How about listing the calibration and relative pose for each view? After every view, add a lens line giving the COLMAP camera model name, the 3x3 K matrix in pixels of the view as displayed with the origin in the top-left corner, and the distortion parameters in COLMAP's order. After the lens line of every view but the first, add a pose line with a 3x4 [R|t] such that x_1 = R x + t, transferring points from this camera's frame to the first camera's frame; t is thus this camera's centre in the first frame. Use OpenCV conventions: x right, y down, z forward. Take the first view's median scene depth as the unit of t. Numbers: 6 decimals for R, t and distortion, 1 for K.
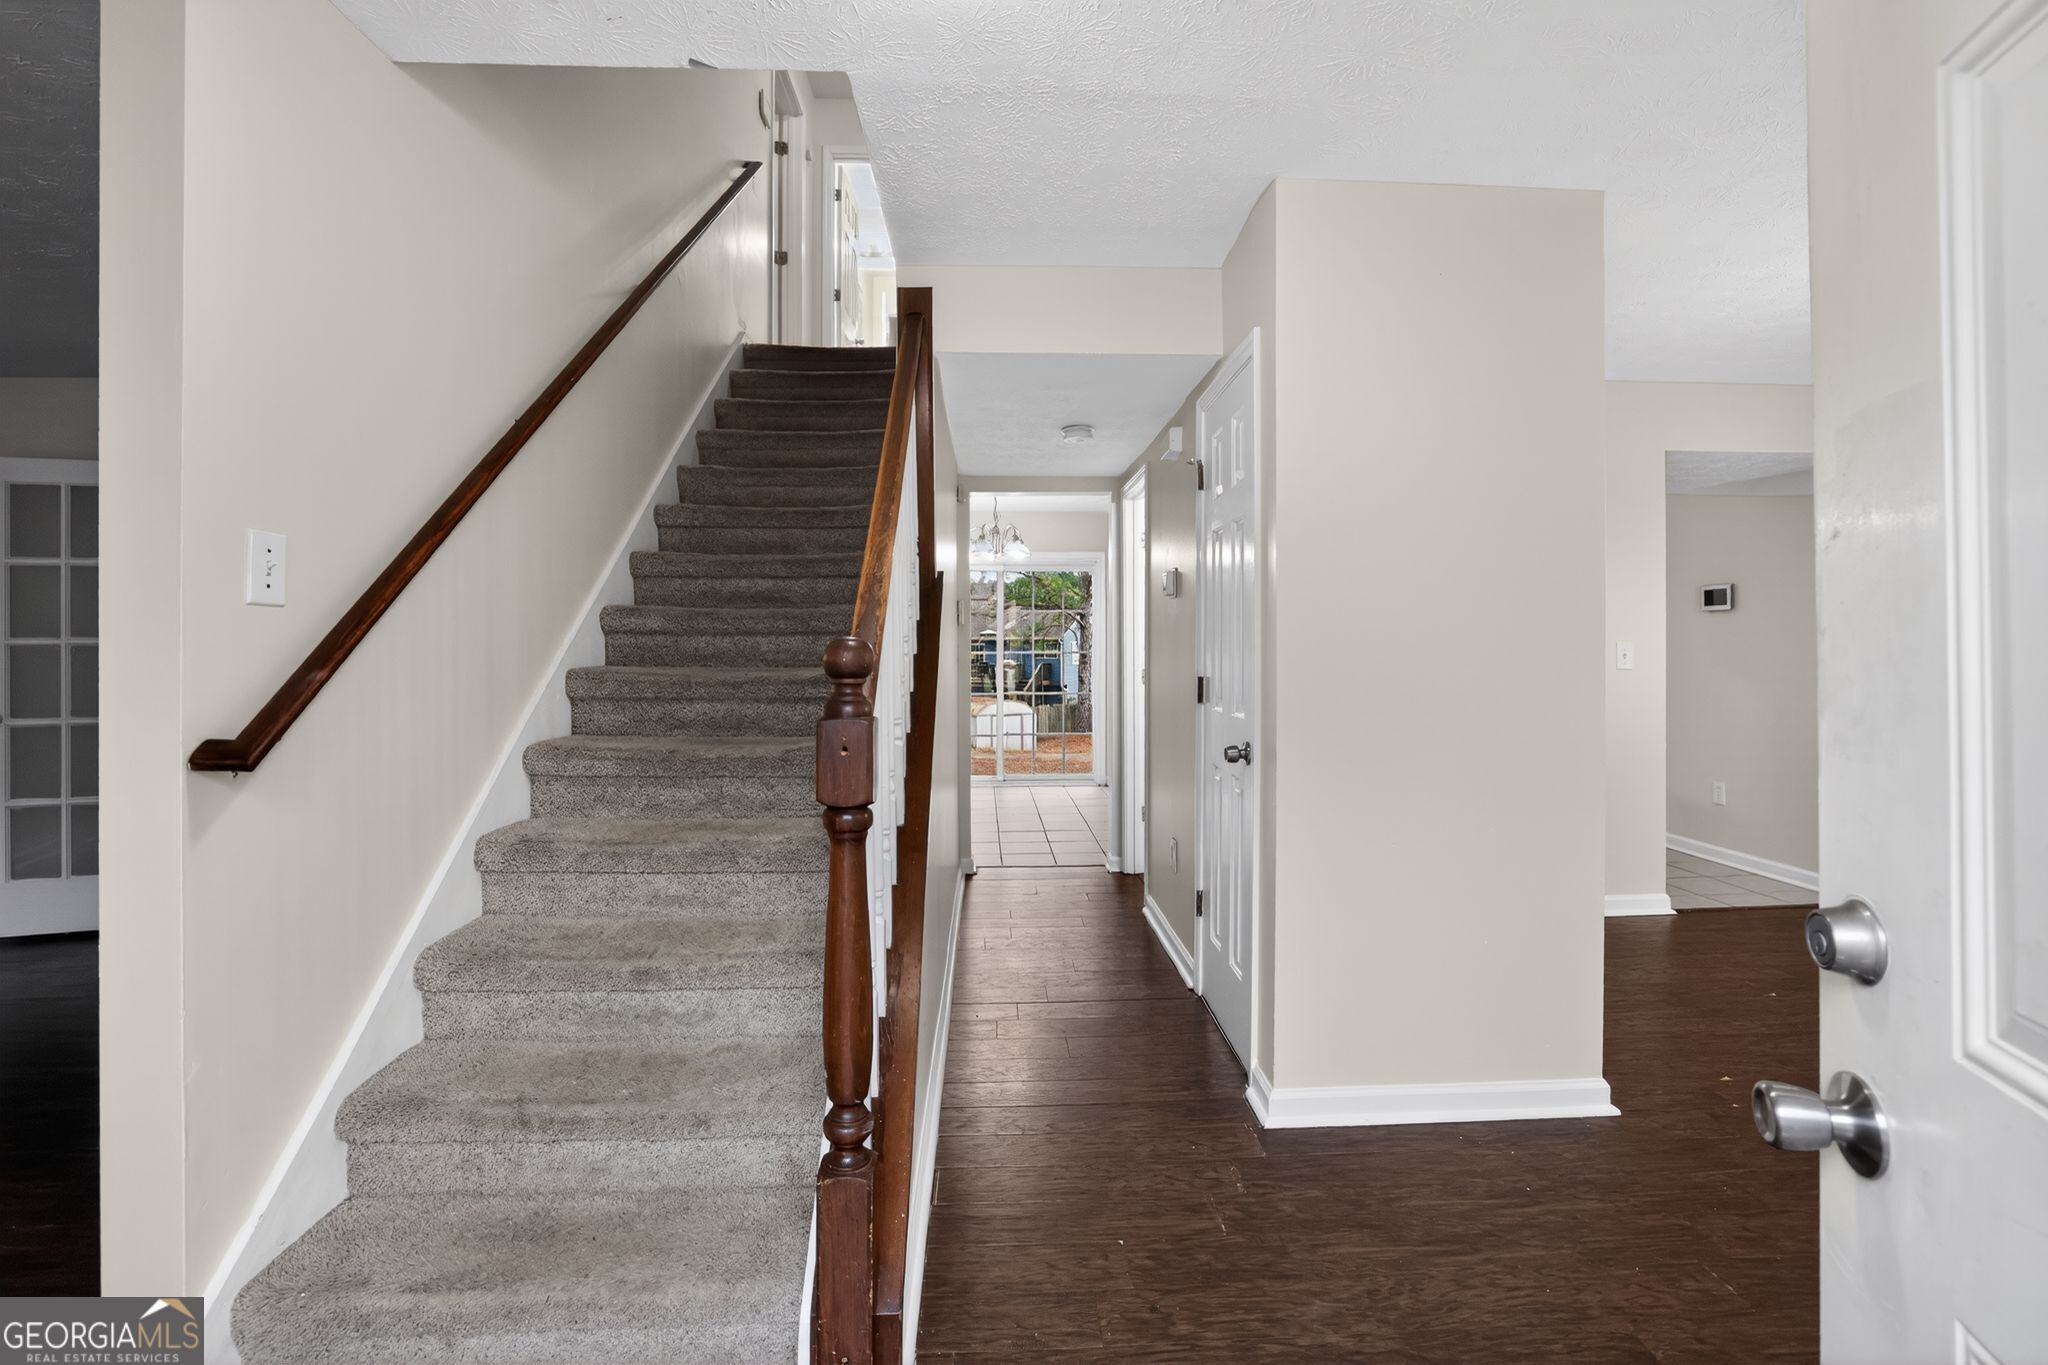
lens RADIAL K [[872.0, 0, 1018.4], [0, 872.0, 664.1], [0, 0, 1]] dist [-0.075111, 0.023523]
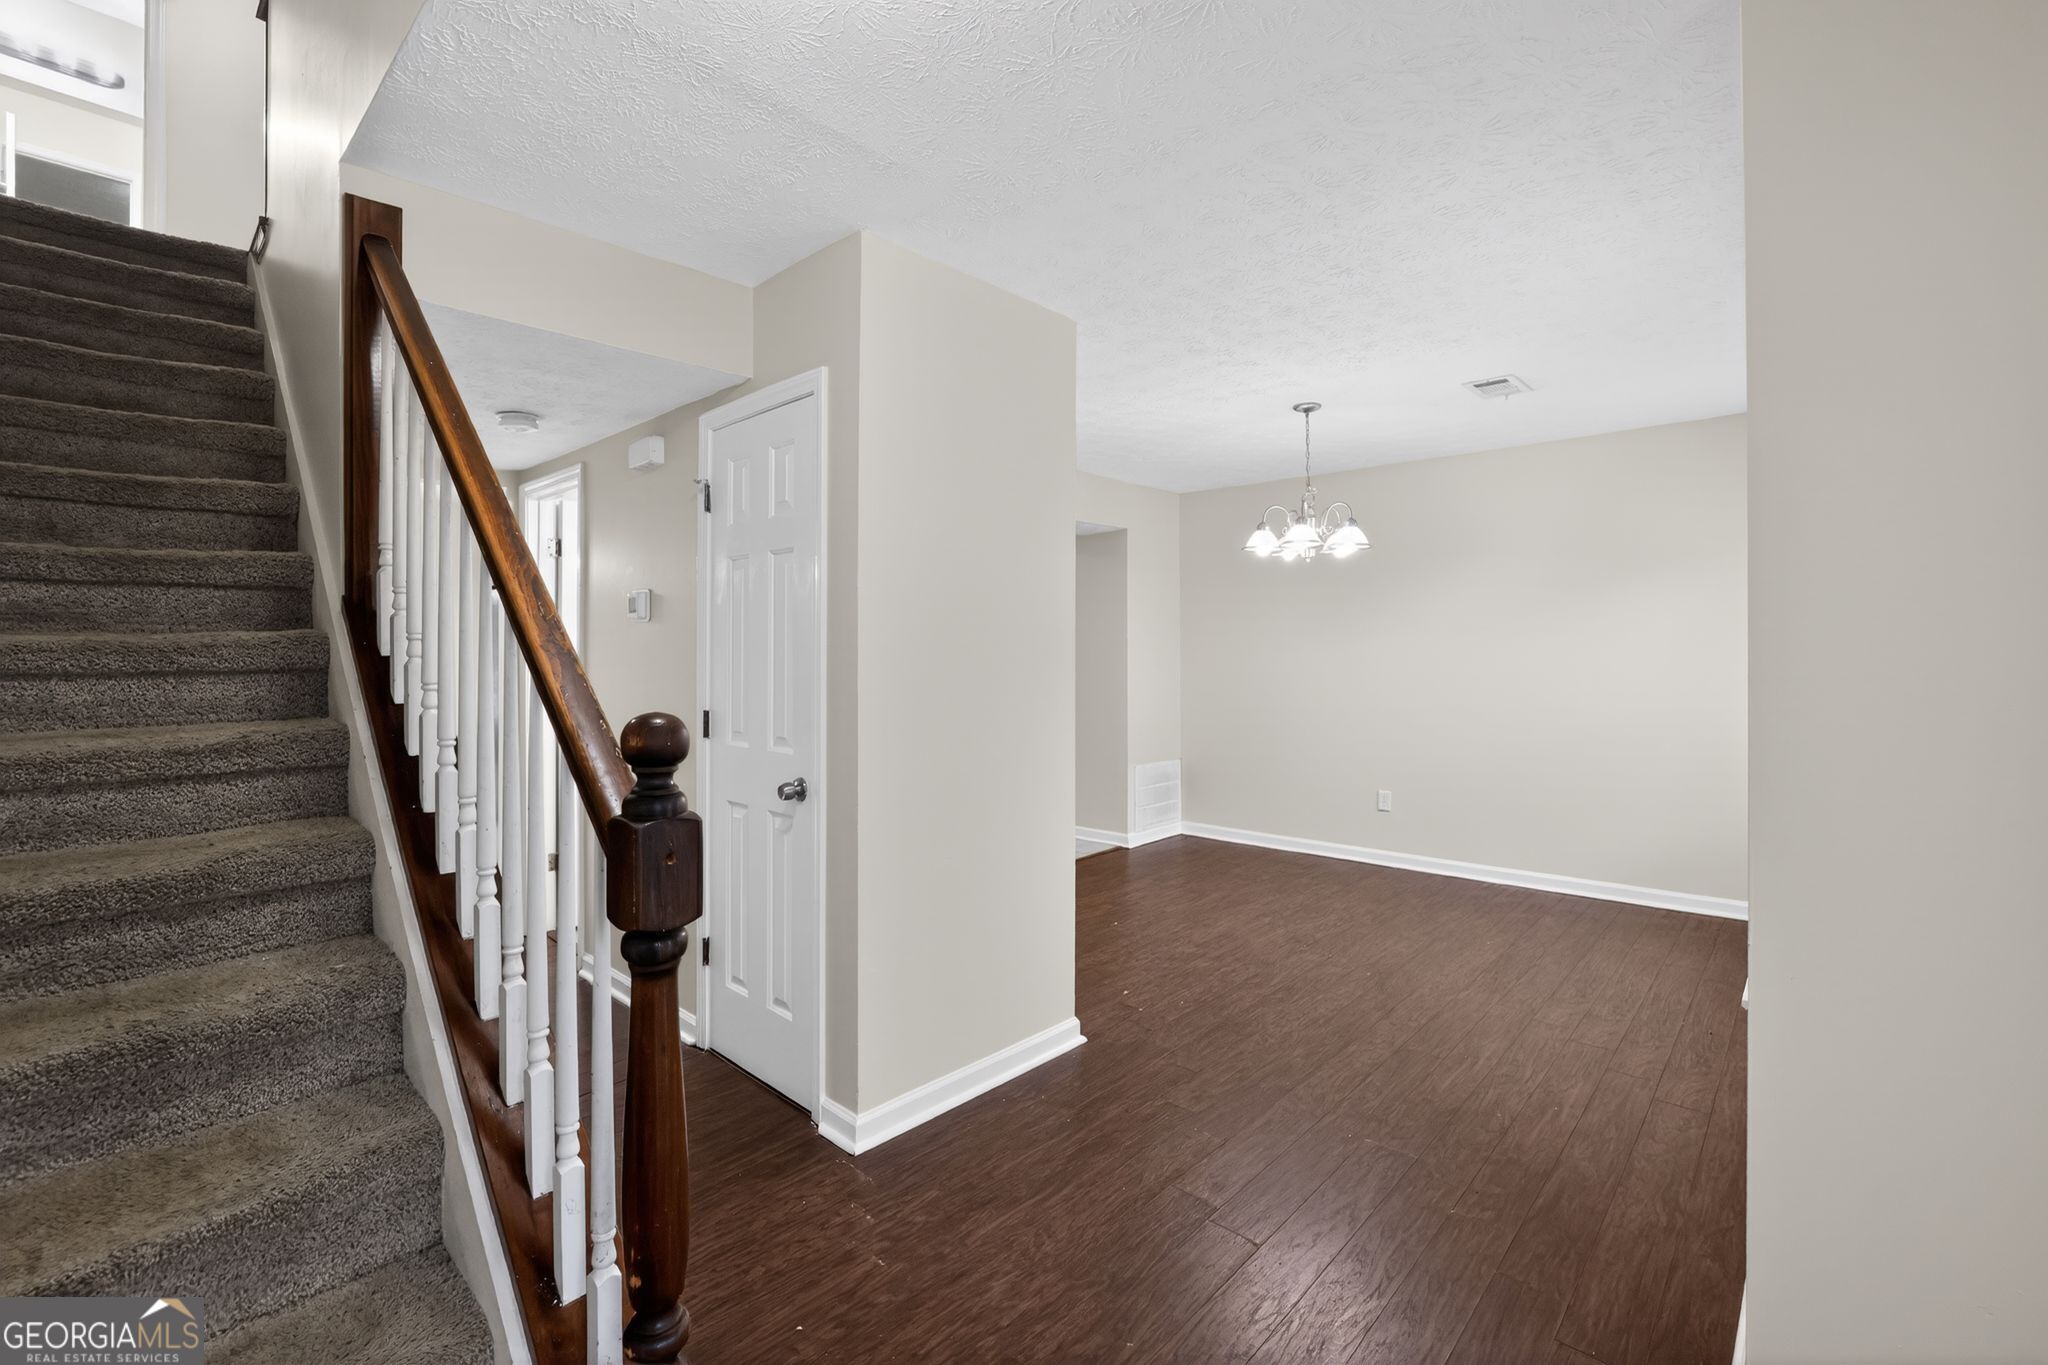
lens RADIAL K [[885.9, 0, 1031.4], [0, 885.9, 652.9], [0, 0, 1]] dist [-0.056476, 0.016891]
pose [[0.697219, -0.001044, 0.716858, -0.311921], [0.011939, 0.999877, -0.010156, -0.046714], [-0.716759, 0.015639, 0.697145, 0.108097]]
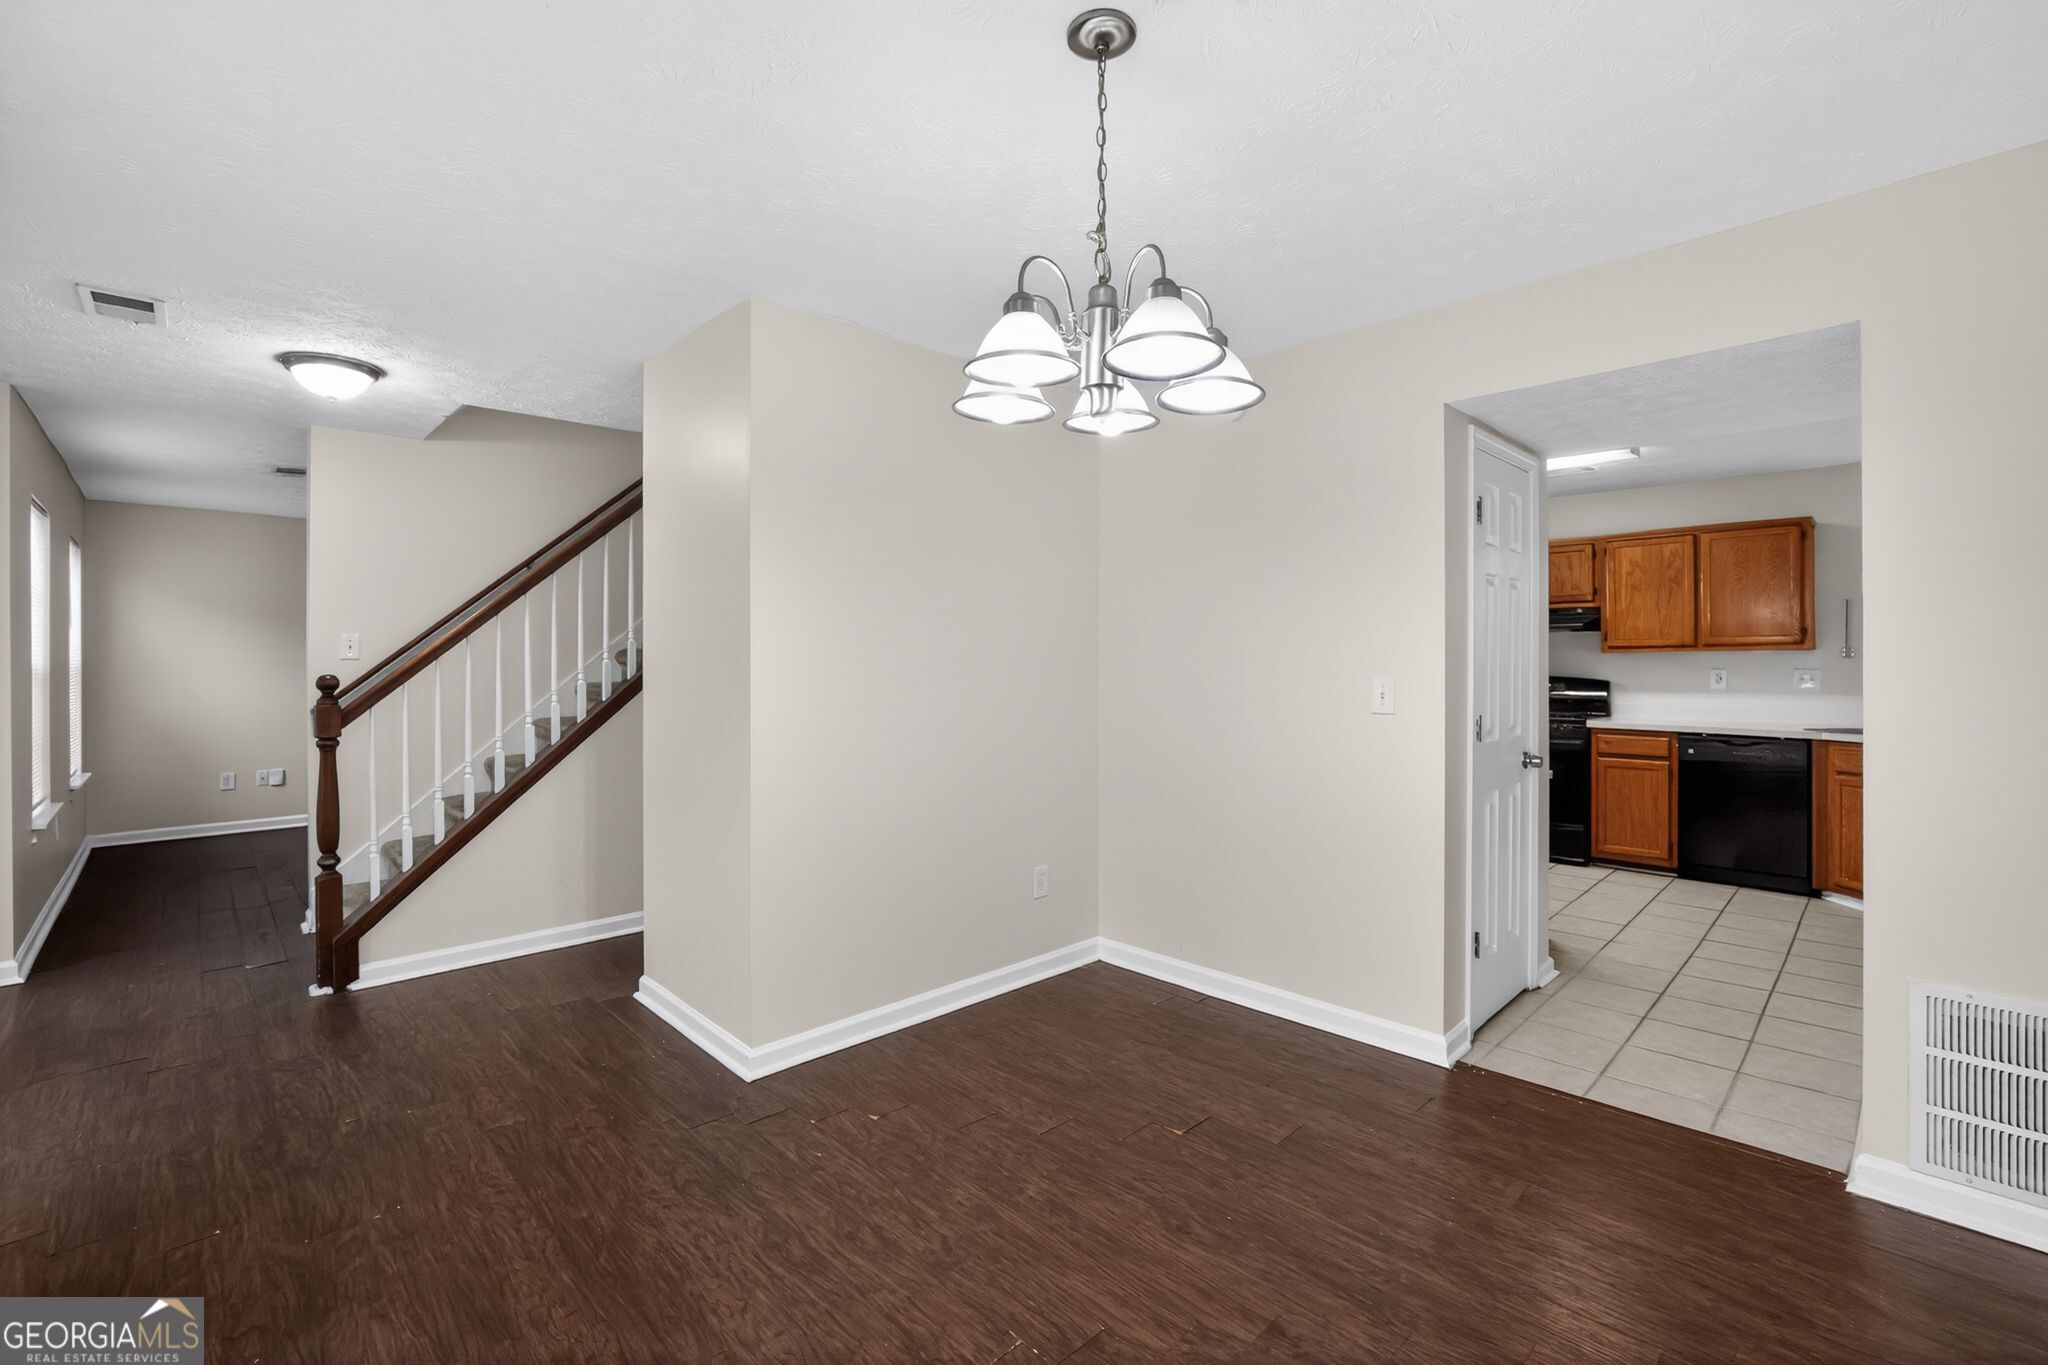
lens RADIAL K [[885.9, 0, 1031.4], [0, 885.9, 652.9], [0, 0, 1]] dist [-0.056476, 0.016891]
pose [[0.682174, -0.005543, -0.731169, 2.368269], [-0.012329, 0.999742, -0.019082, -0.046368], [0.731086, 0.022032, 0.681929, 0.515520]]
